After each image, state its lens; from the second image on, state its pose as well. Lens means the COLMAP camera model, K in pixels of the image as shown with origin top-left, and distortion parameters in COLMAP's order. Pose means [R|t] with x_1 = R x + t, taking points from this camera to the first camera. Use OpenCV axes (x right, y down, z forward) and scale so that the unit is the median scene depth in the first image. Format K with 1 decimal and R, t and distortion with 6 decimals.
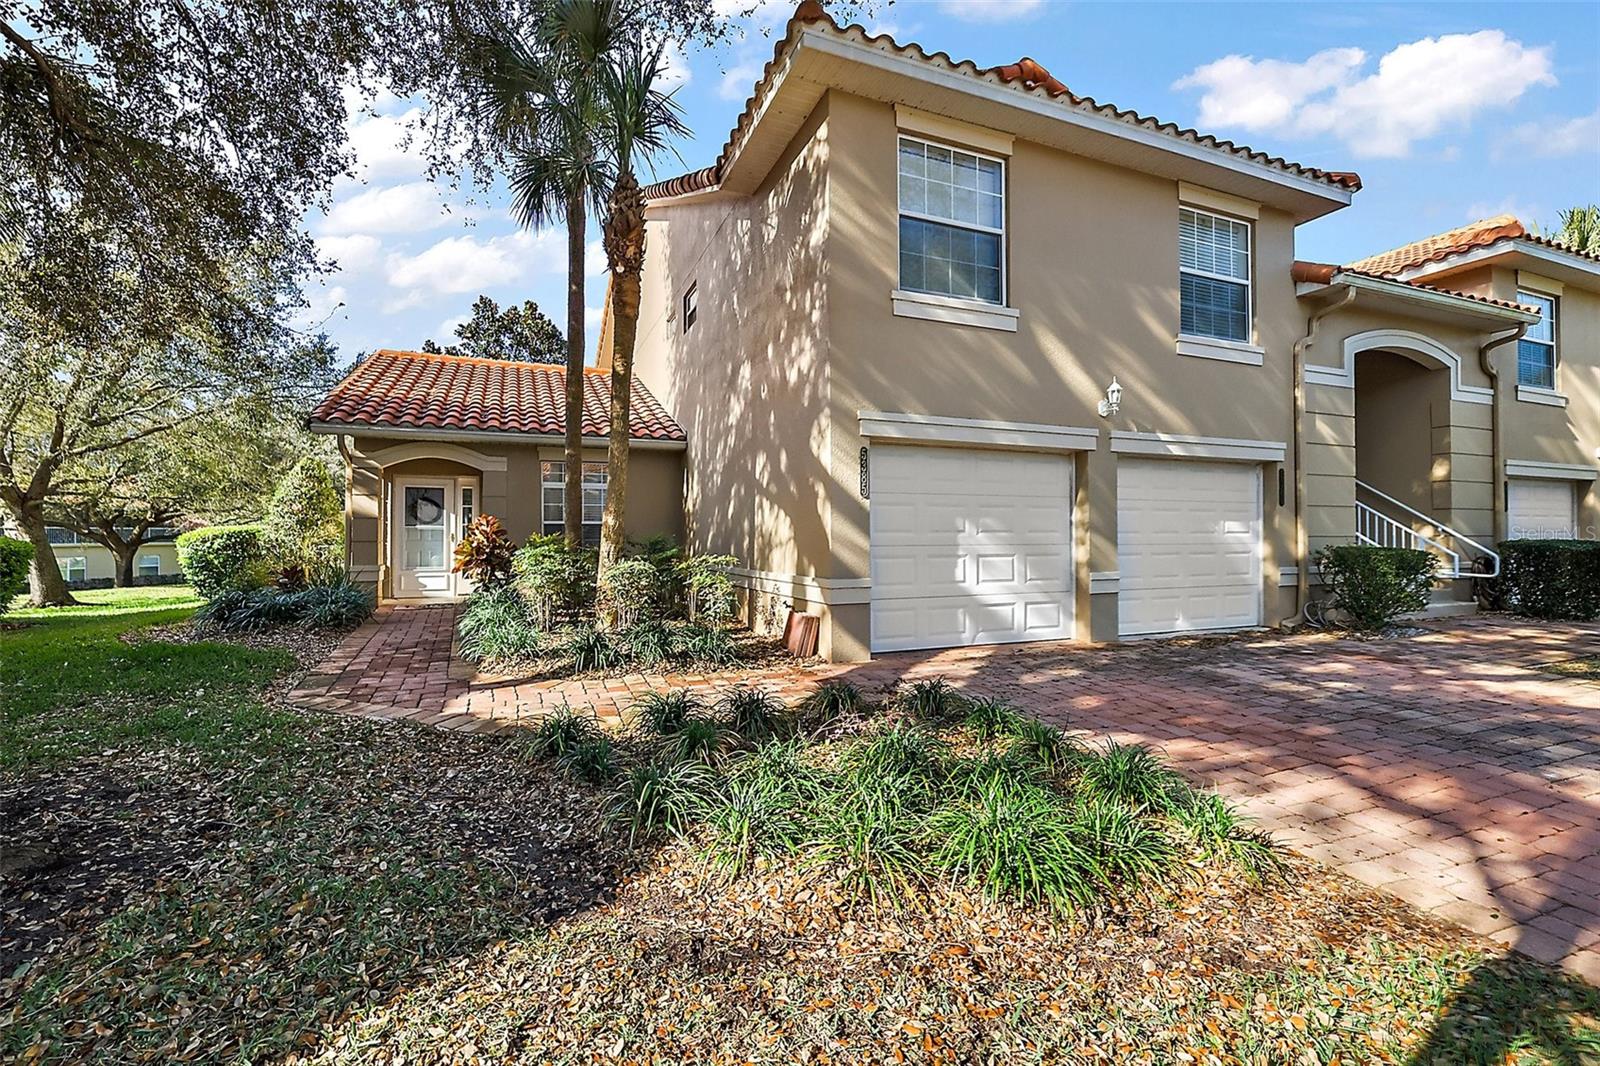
lens RADIAL K [[707.9, 0, 809.7], [0, 707.9, 537.5], [0, 0, 1]] dist [-0.004127, -0.000268]
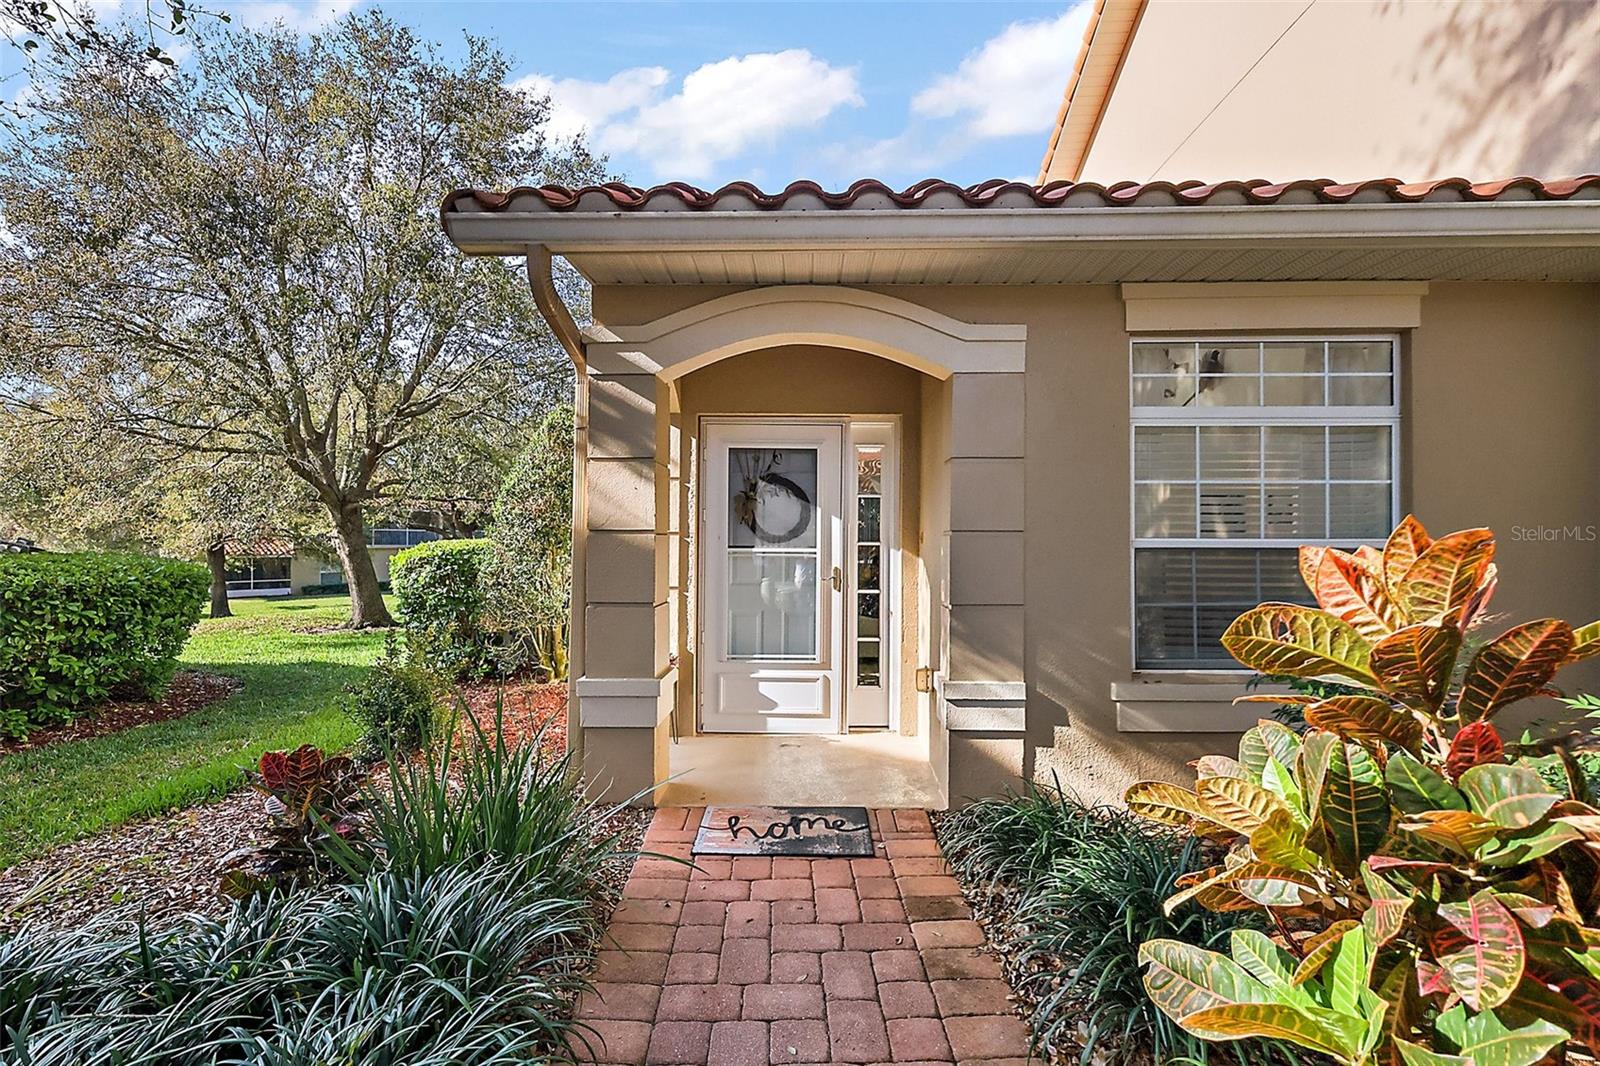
lens RADIAL K [[707.9, 0, 800.1], [0, 707.9, 526.1], [0, 0, 1]] dist [-0.004127, -0.000268]
pose [[0.913020, -0.002995, -0.407904, -0.493580], [-0.002372, 0.999917, -0.012651, -0.031128], [0.407908, 0.012518, 0.912937, 0.862854]]
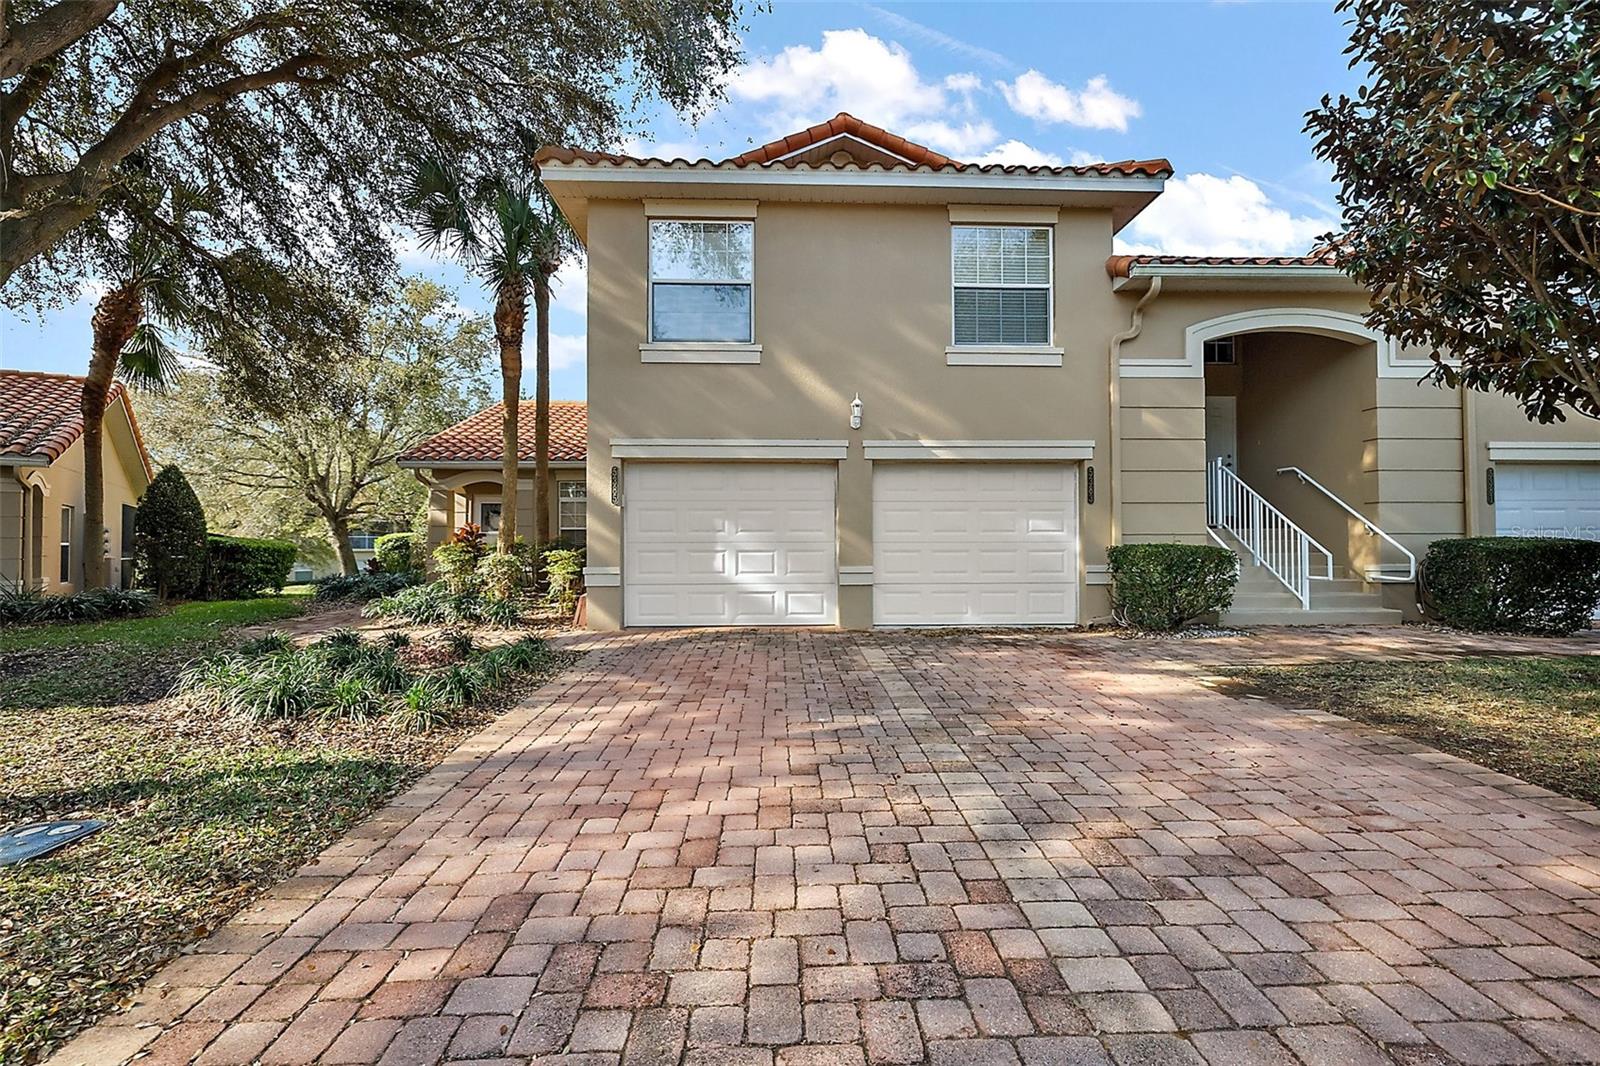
lens RADIAL K [[707.9, 0, 805.8], [0, 707.9, 534.8], [0, 0, 1]] dist [-0.004127, -0.000268]
pose [[0.934824, -0.005748, -0.355065, 0.657390], [0.000219, 0.999878, -0.015612, 0.014636], [0.355111, 0.014517, 0.934711, -0.073540]]
